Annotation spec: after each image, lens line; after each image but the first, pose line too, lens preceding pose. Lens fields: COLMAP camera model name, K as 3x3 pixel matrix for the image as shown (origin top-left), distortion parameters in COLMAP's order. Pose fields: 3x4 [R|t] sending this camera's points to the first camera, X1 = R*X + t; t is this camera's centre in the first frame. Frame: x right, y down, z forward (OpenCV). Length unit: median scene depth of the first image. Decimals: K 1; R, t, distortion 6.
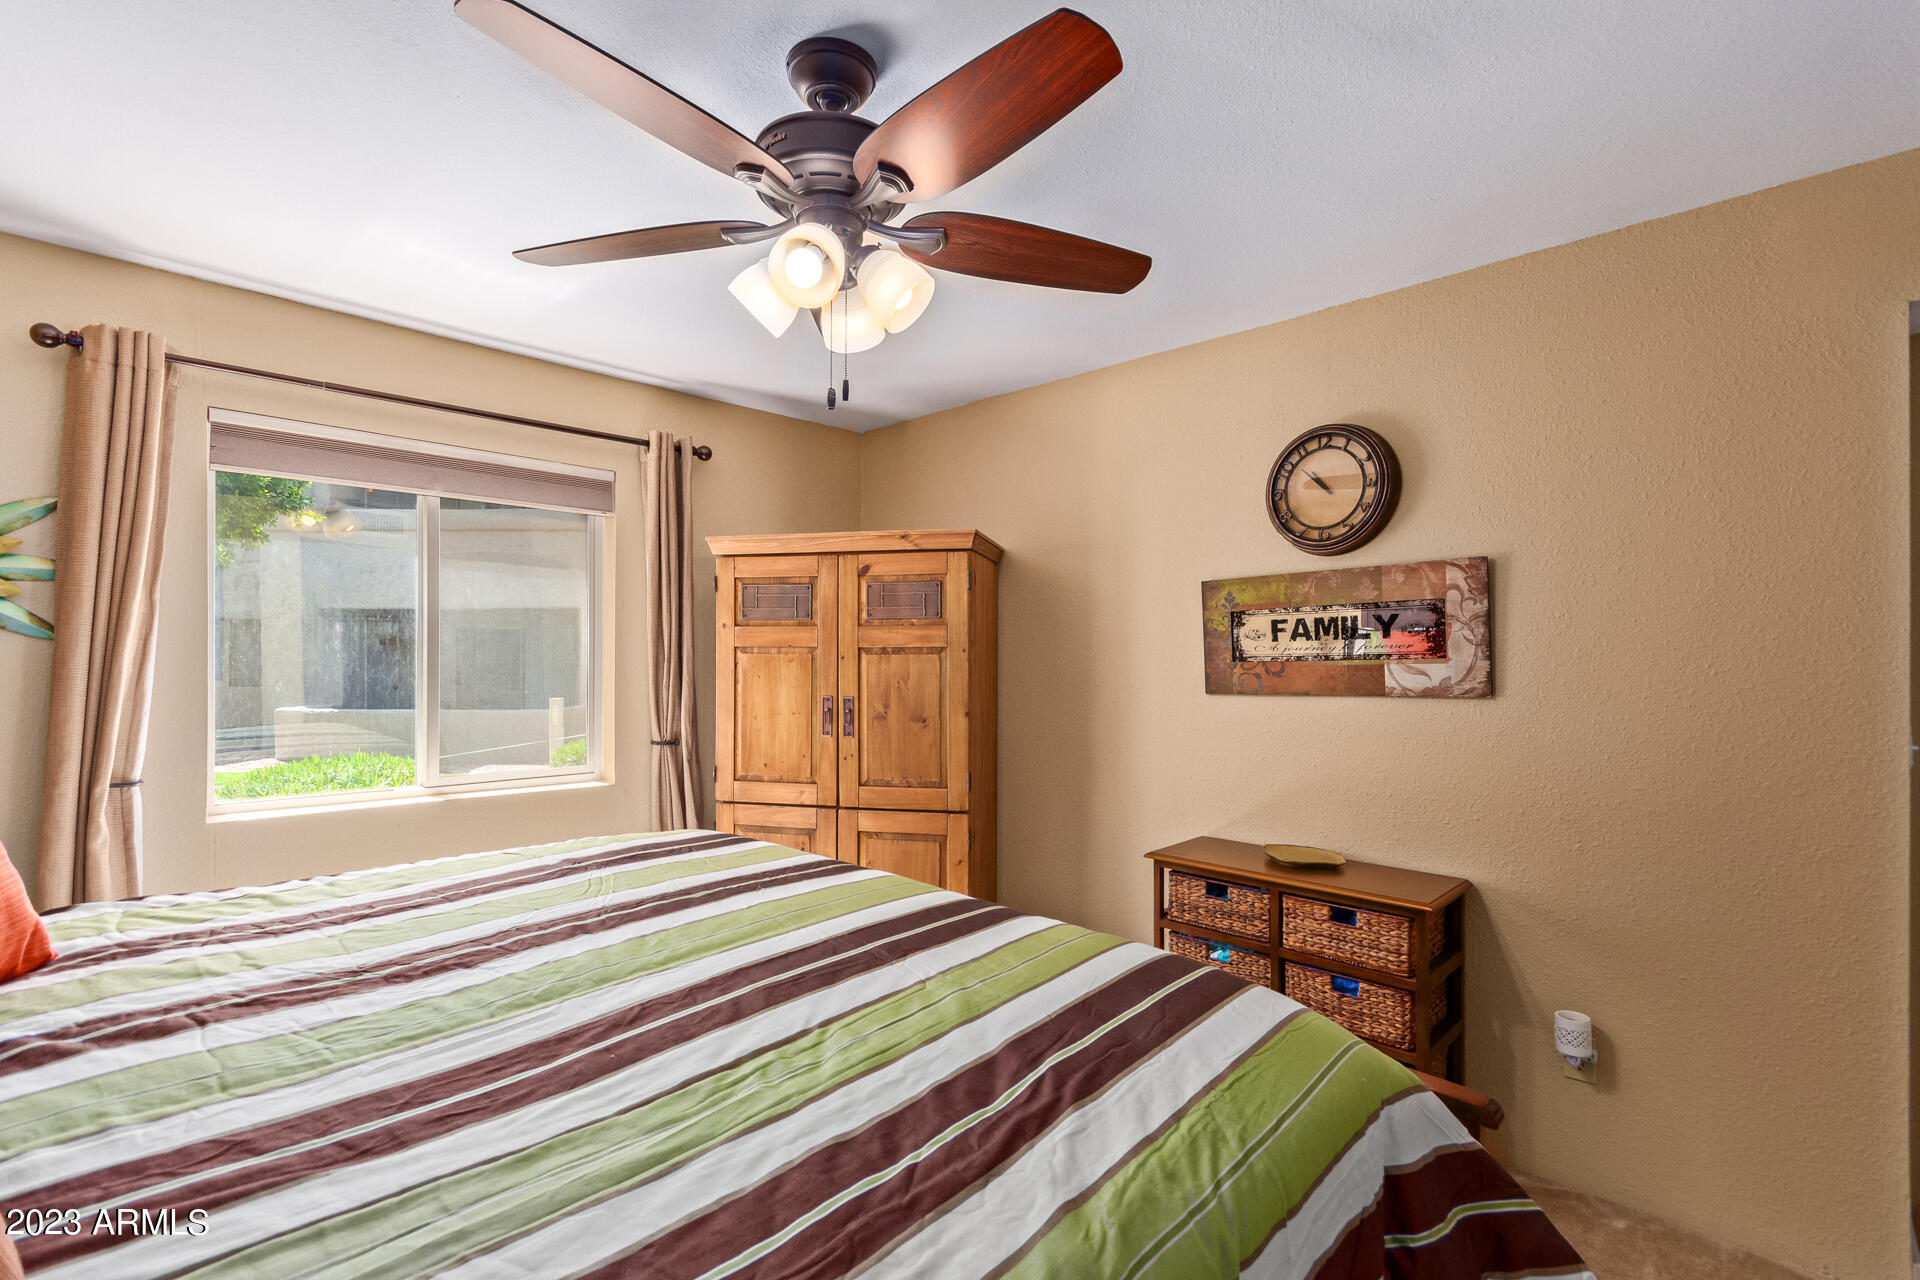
lens RADIAL K [[899.1, 0, 953.5], [0, 899.1, 652.7], [0, 0, 1]] dist [0.008332, -0.003879]
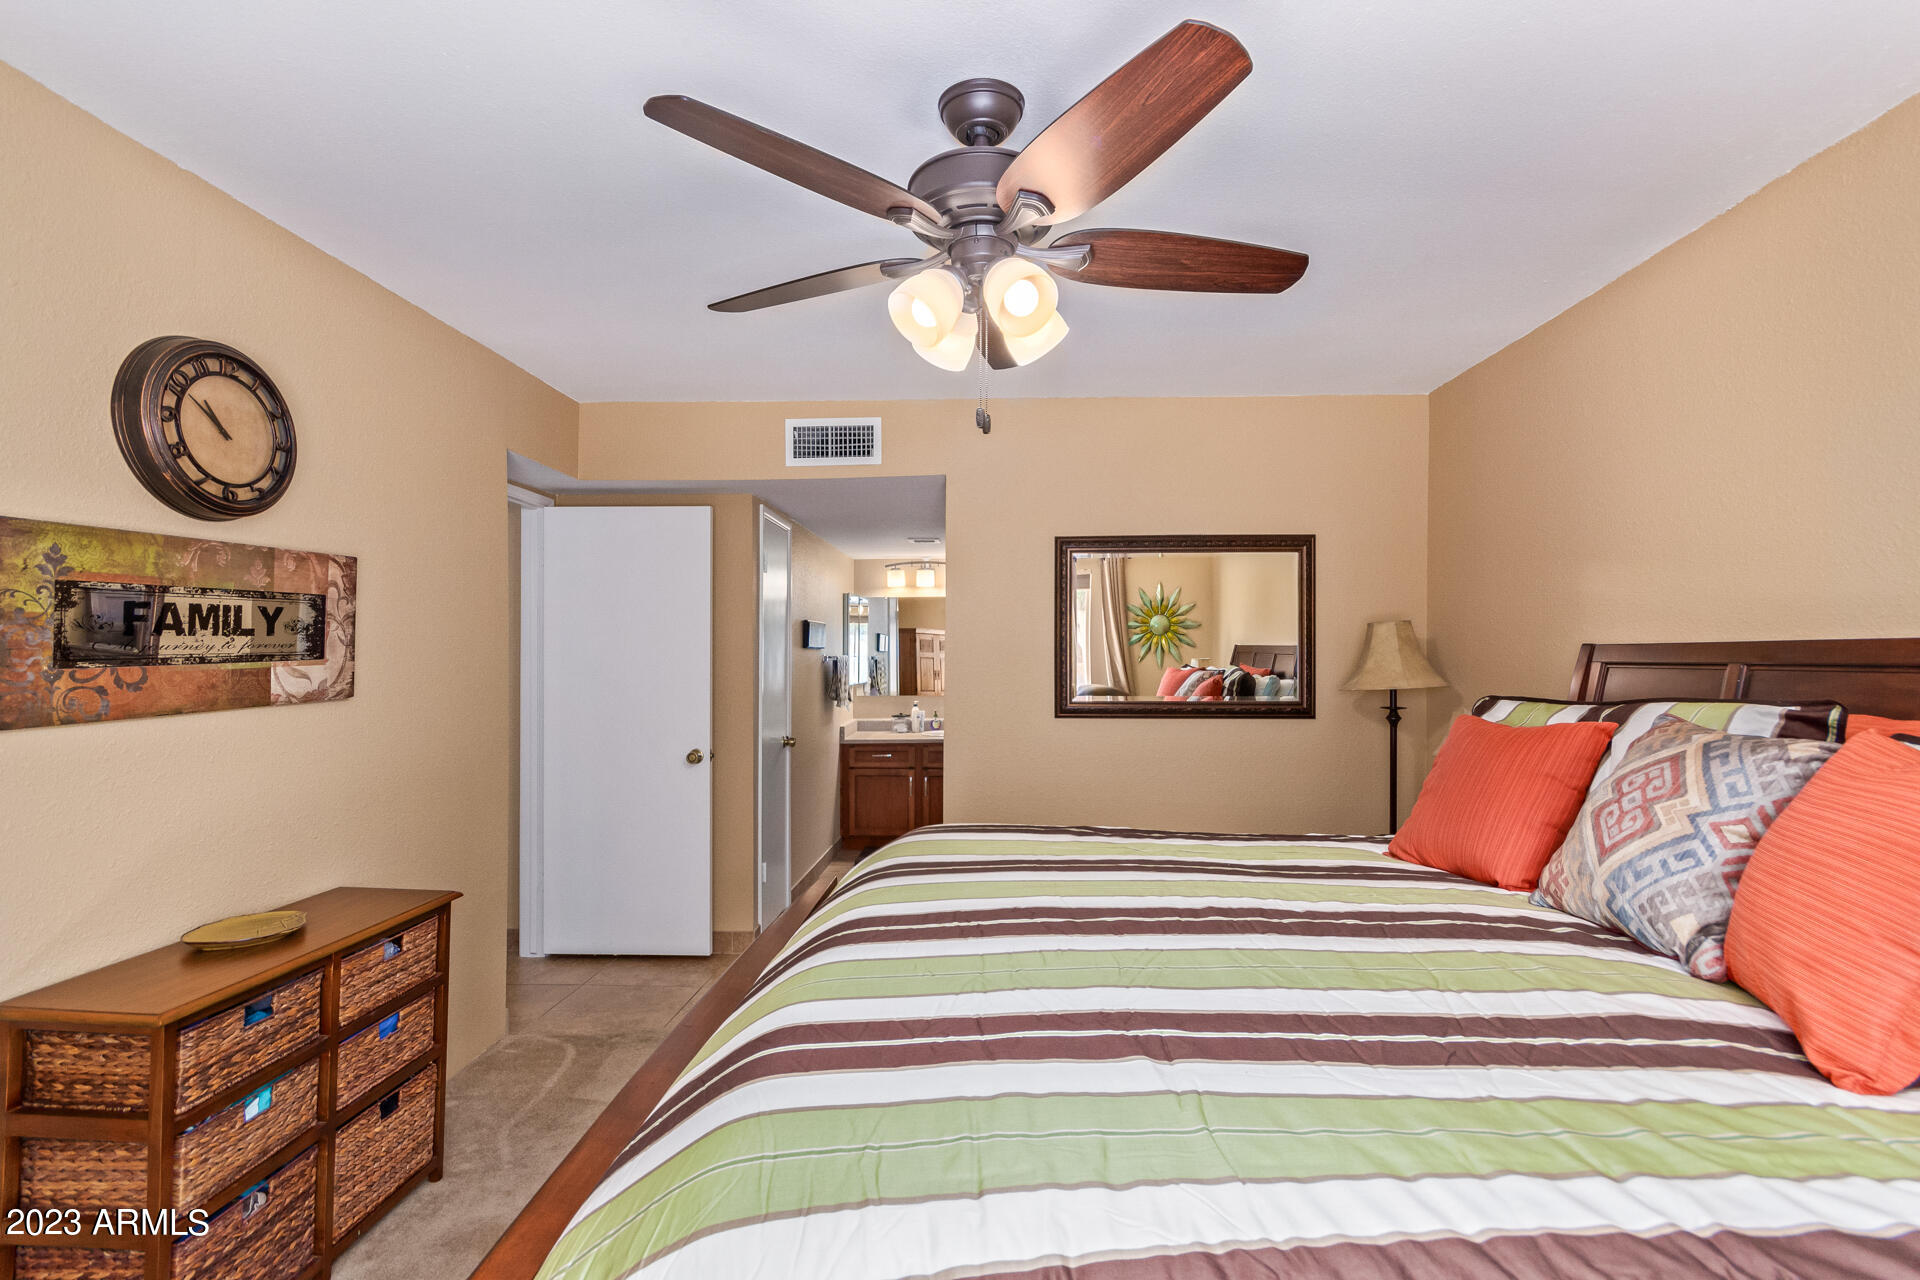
lens RADIAL K [[899.1, 0, 959.3], [0, 899.1, 642.2], [0, 0, 1]] dist [0.008332, -0.003879]
pose [[-0.670984, 0.002341, 0.741468, -0.554952], [-0.010670, 0.999861, -0.012813, -0.006032], [-0.741395, -0.016508, -0.670866, 1.072659]]
